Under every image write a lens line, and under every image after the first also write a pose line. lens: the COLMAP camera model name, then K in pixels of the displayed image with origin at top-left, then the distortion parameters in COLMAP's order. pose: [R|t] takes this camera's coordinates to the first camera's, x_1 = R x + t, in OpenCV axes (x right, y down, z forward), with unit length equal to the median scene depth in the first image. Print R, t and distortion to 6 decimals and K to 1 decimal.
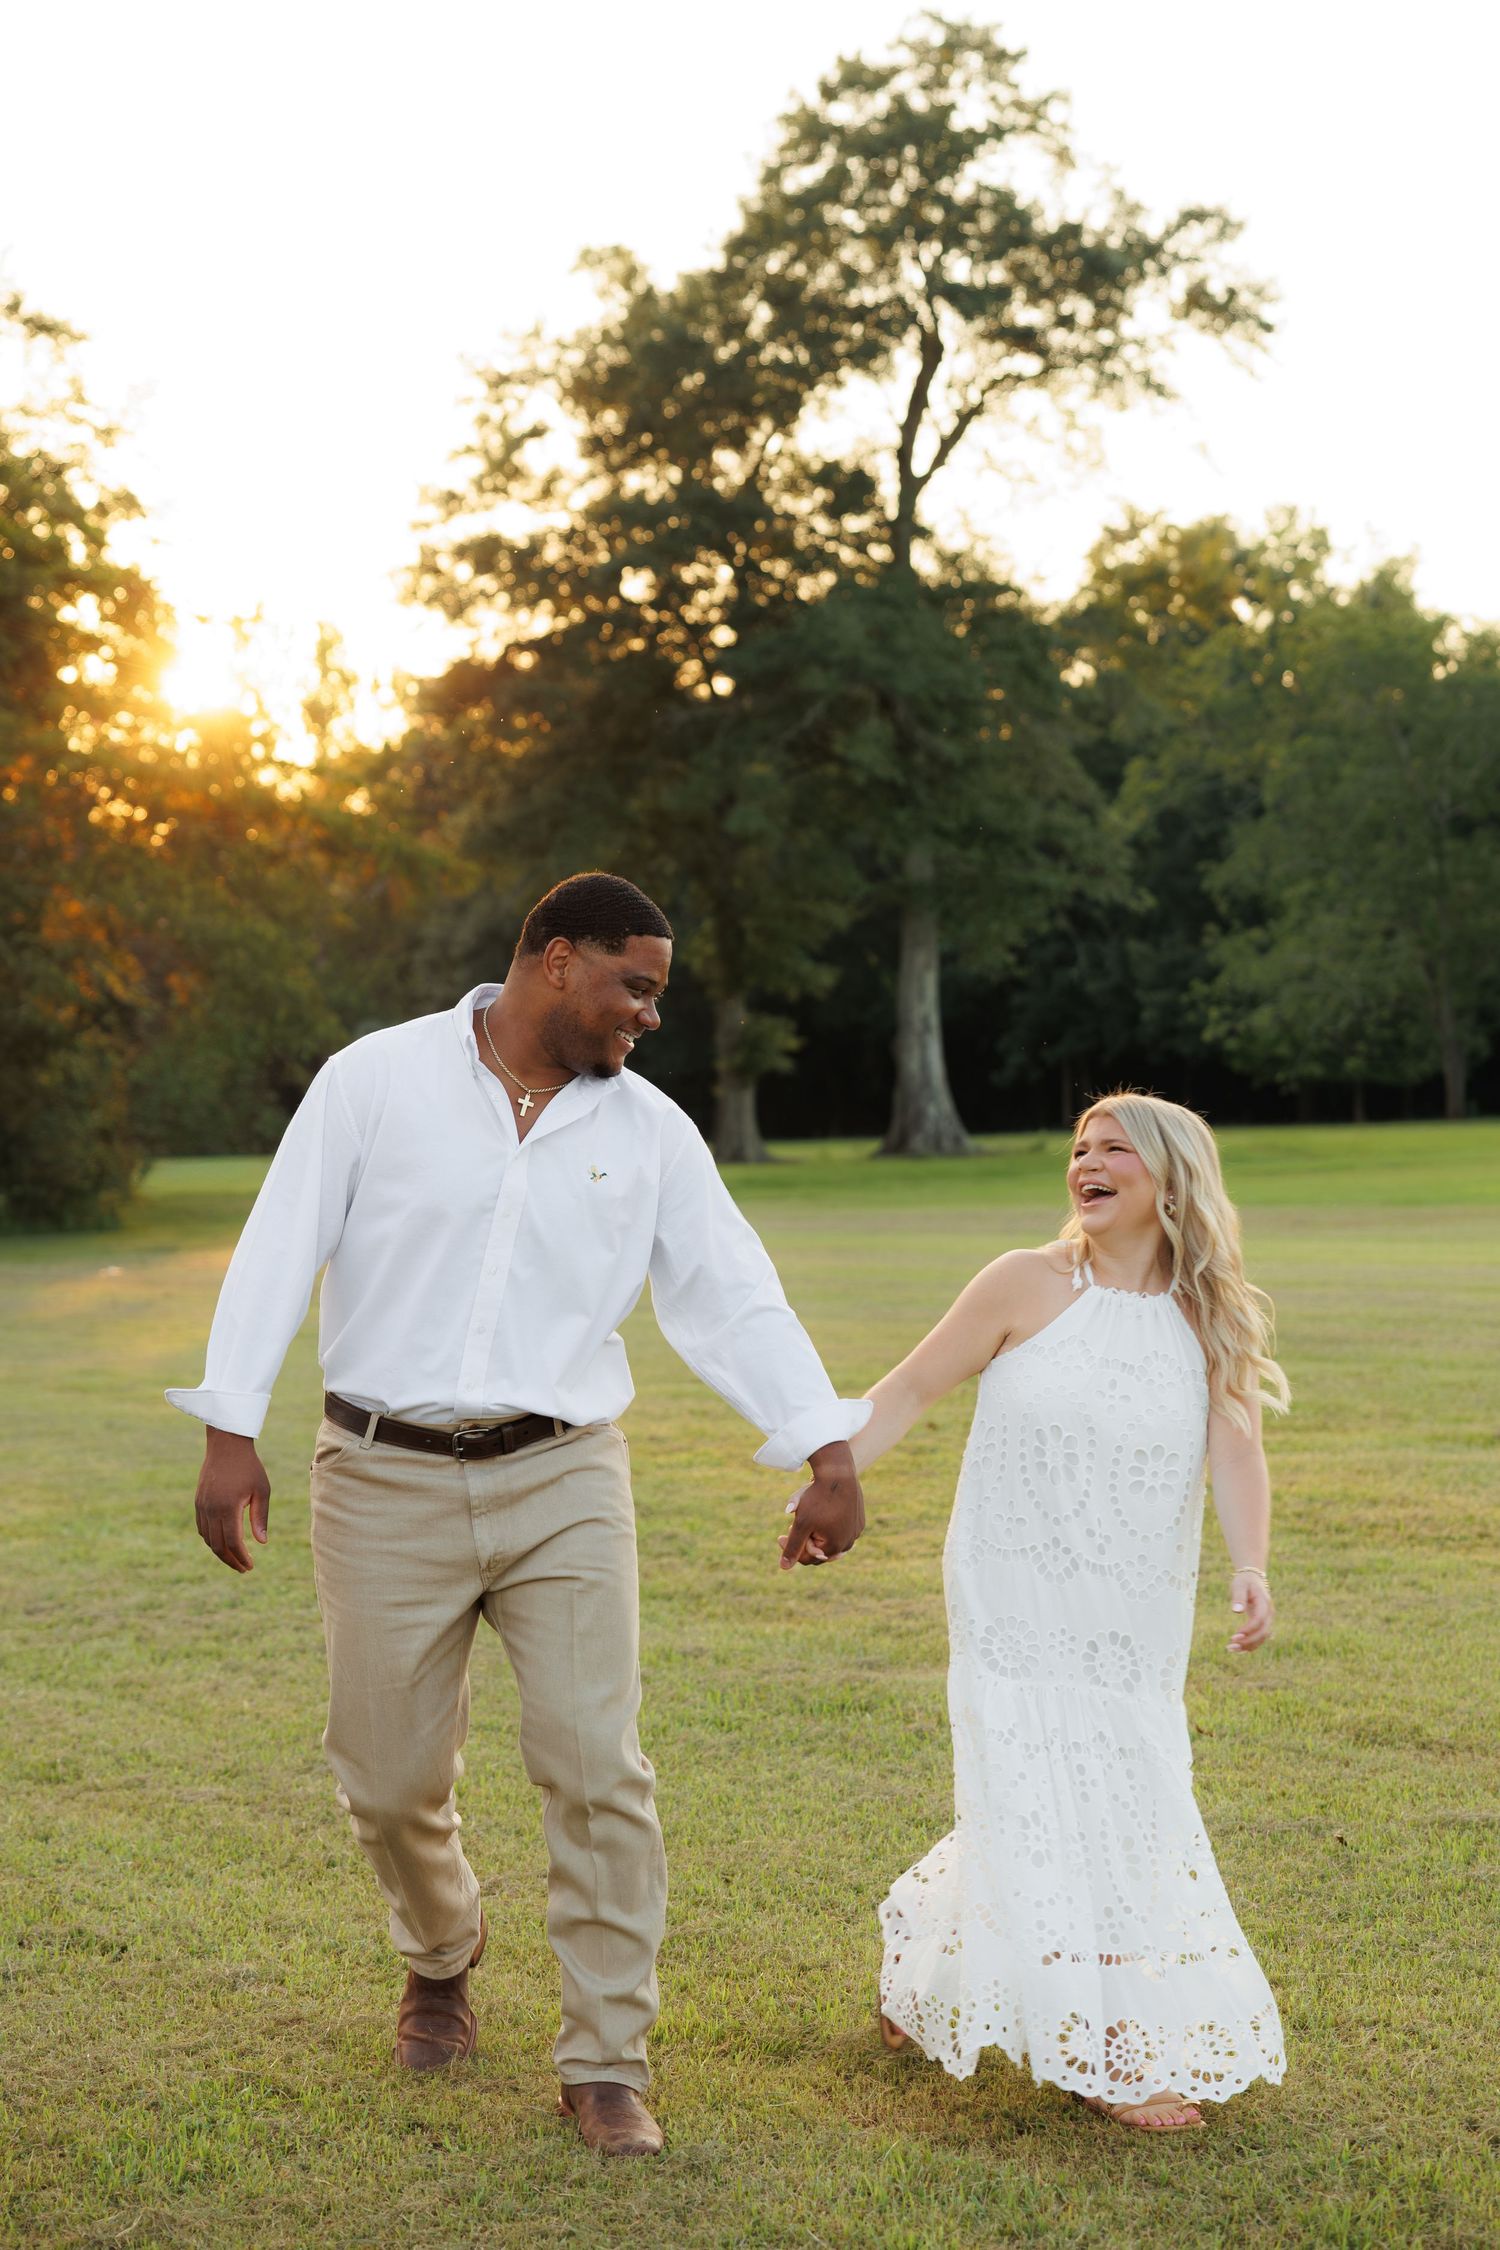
lens RADIAL K [[4290.1, 0, 807.3], [0, 4290.1, 1088.8], [0, 0, 1]] dist [0.043544, 0.000000]
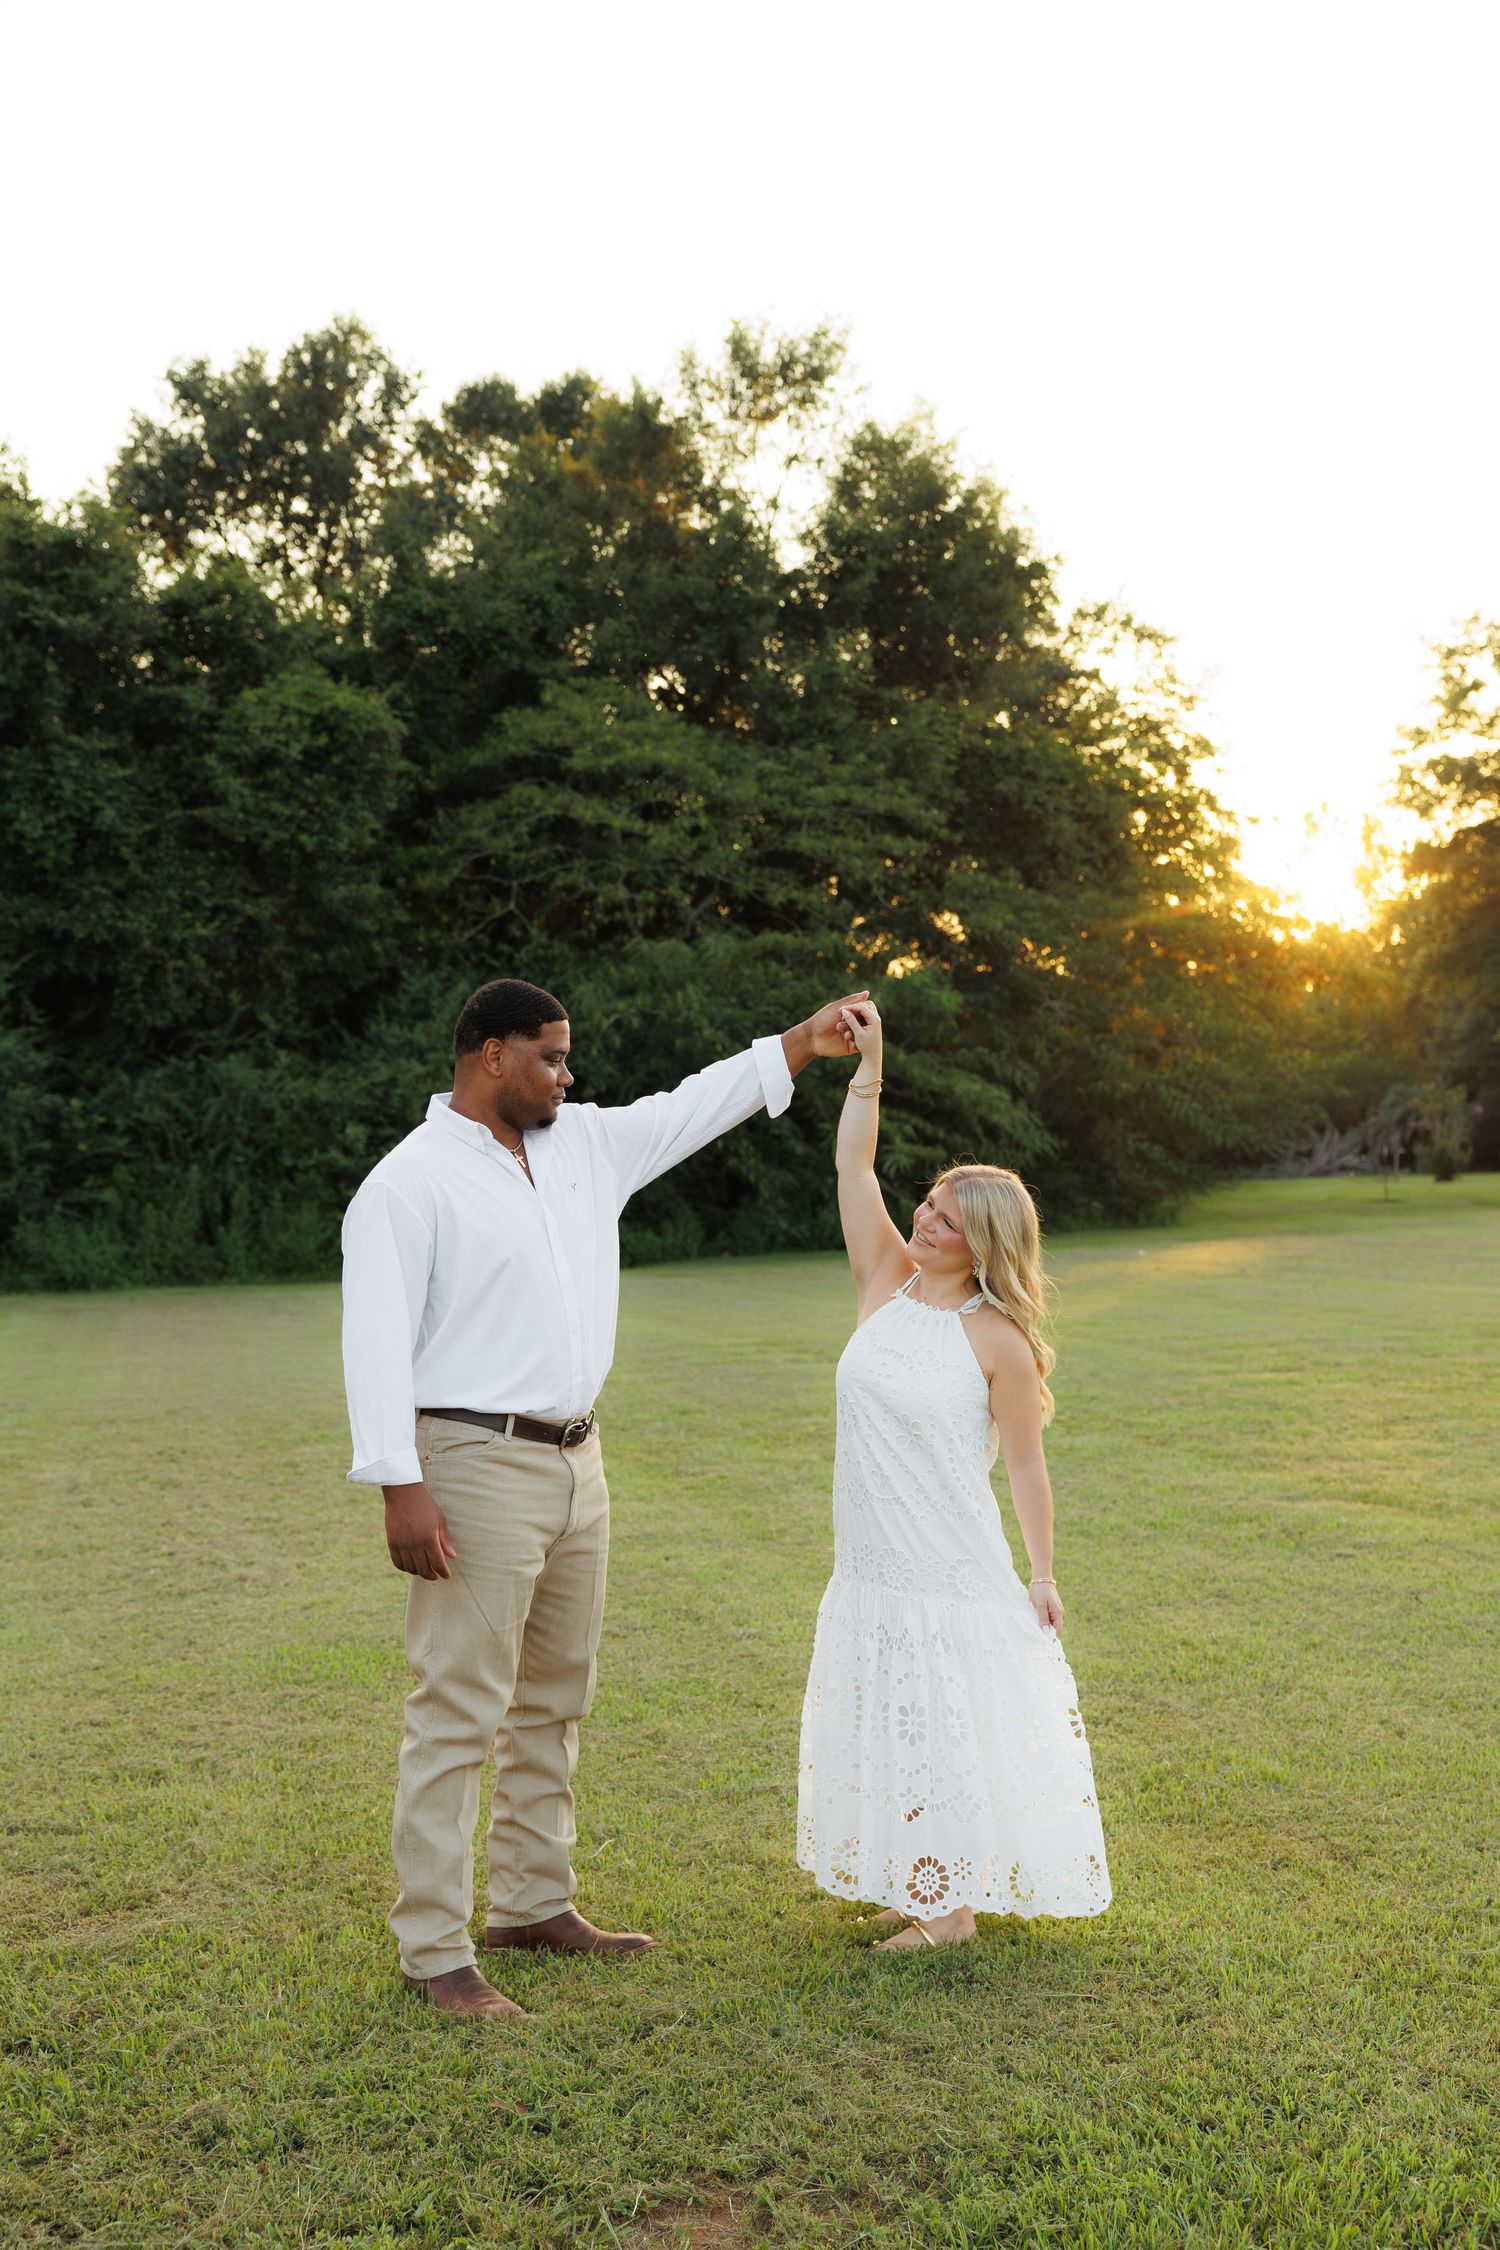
lens RADIAL K [[2906.8, 0, 804.7], [0, 2906.8, 1094.8], [0, 0, 1]] dist [0.004490, 0.000000]
pose [[0.950905, -0.005119, -0.309441, 0.025779], [0.001521, 0.999928, -0.011865, -0.001208], [0.309479, 0.010812, 0.950845, -0.018277]]
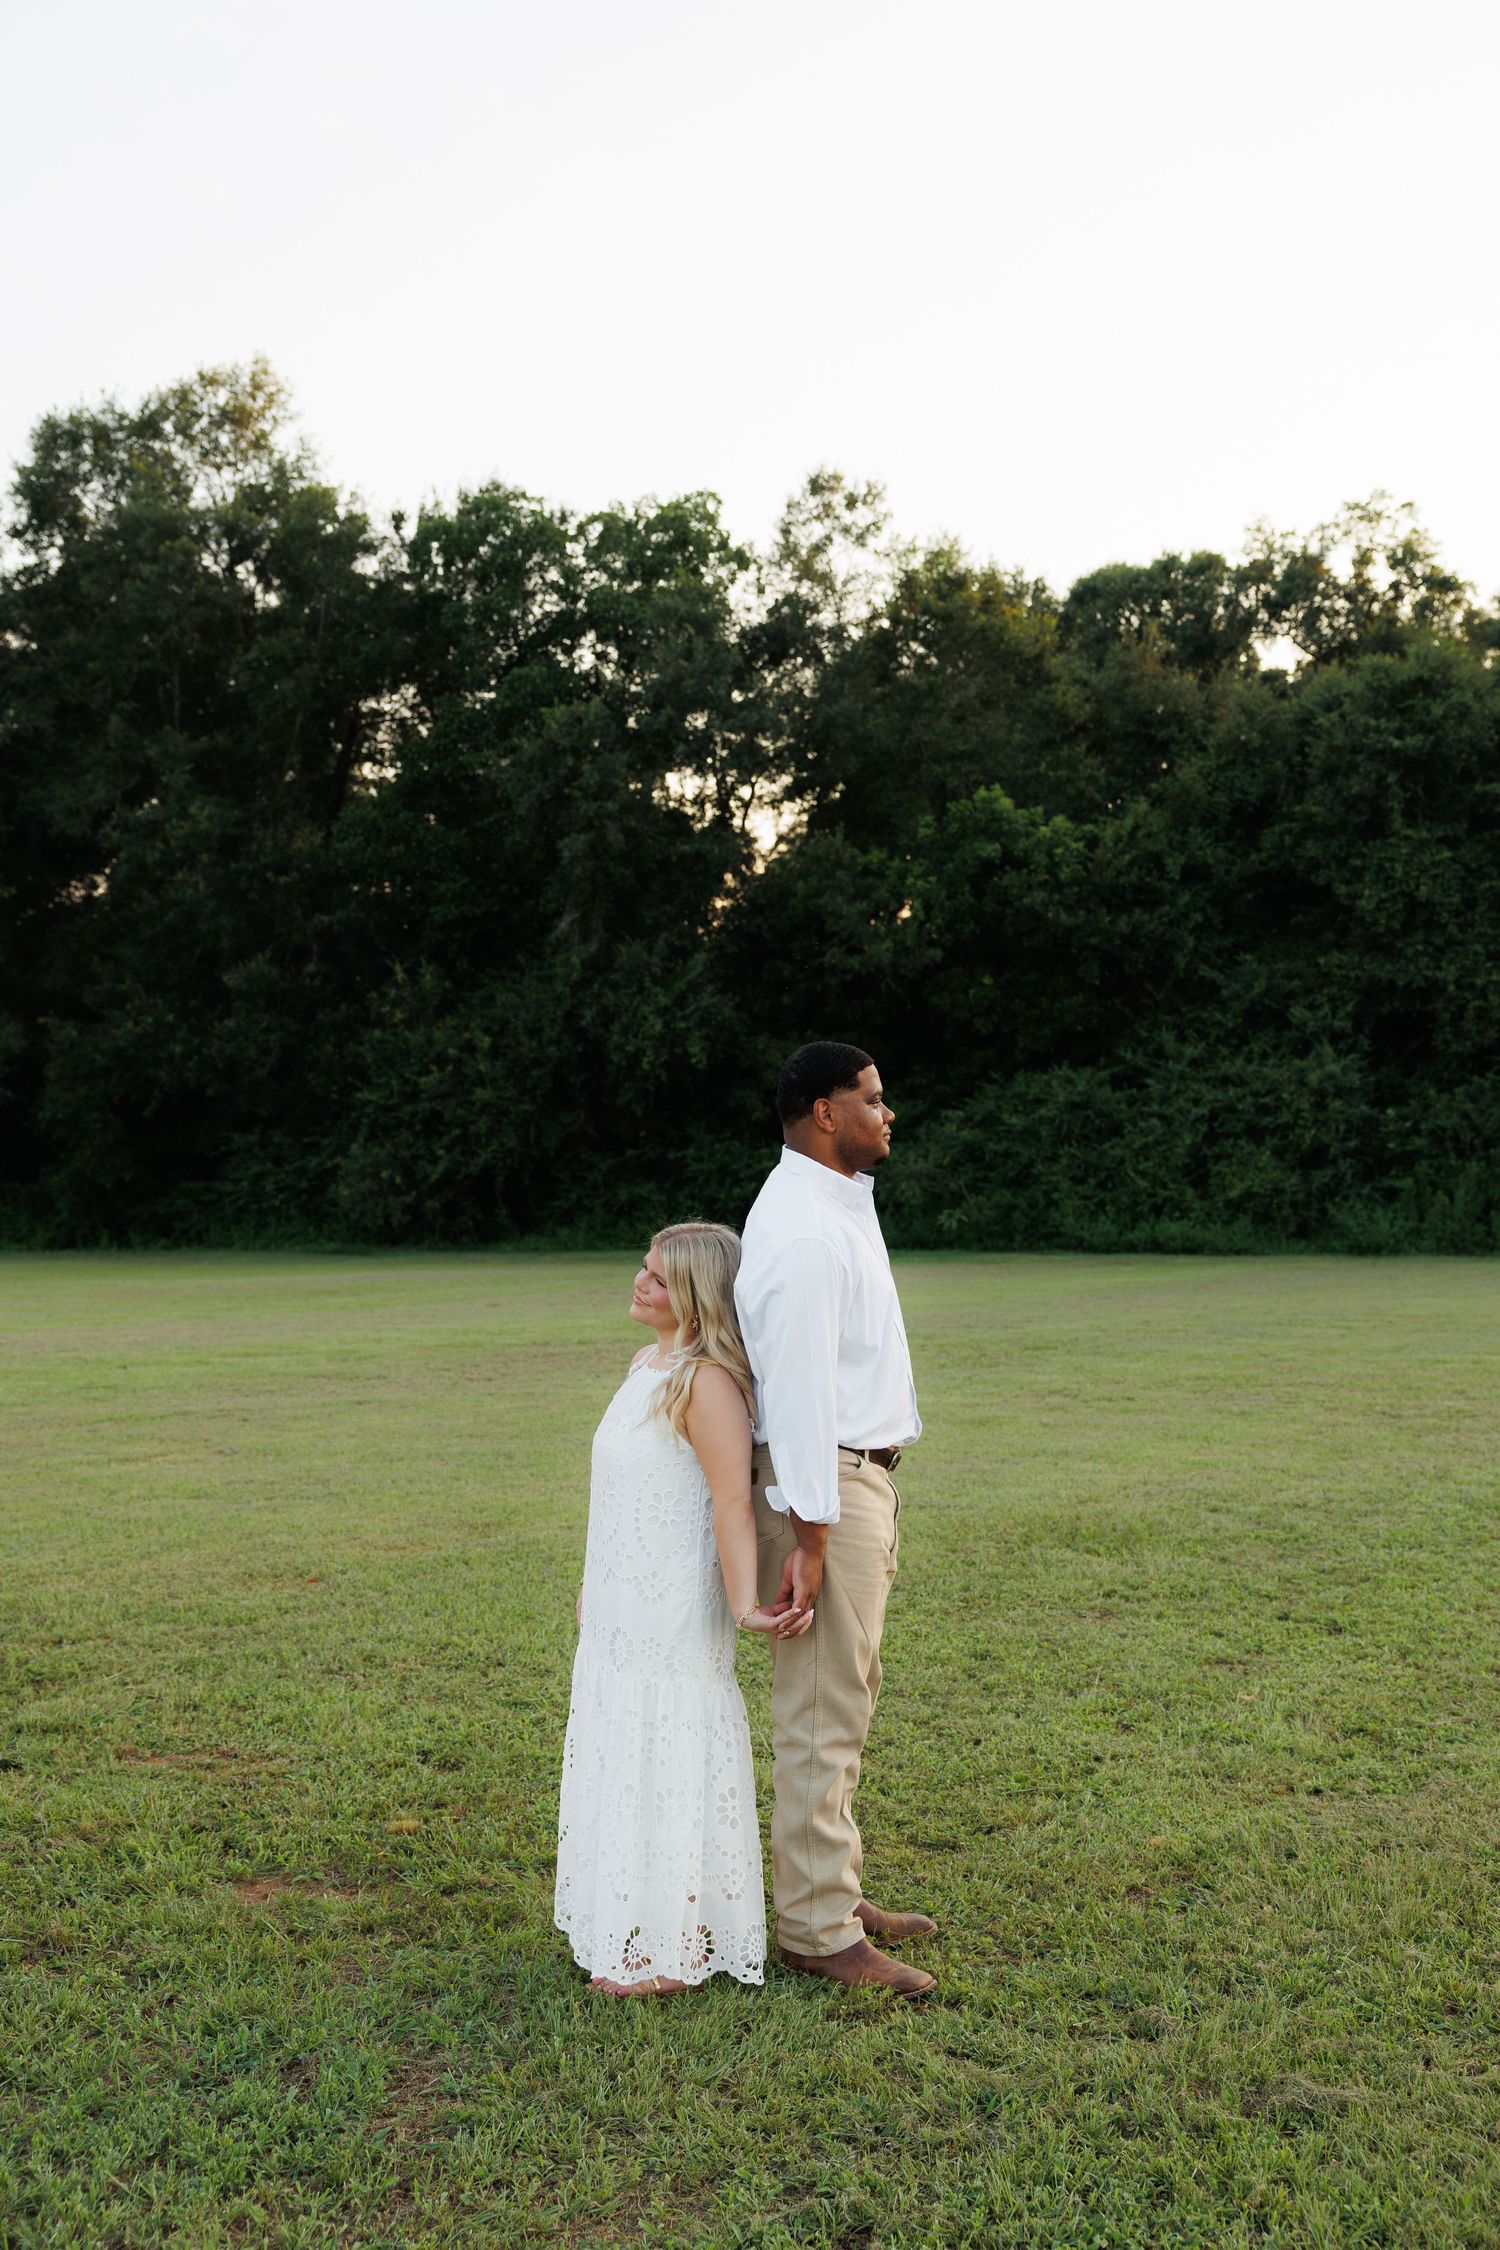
lens RADIAL K [[2397.6, 0, 783.8], [0, 2397.6, 1100.5], [0, 0, 1]] dist [-0.008452, 0.000000]
pose [[0.518118, 0.004762, -0.855296, 0.162701], [-0.008691, 0.999962, 0.000303, -0.008512], [0.855265, 0.007276, 0.518140, 0.028049]]
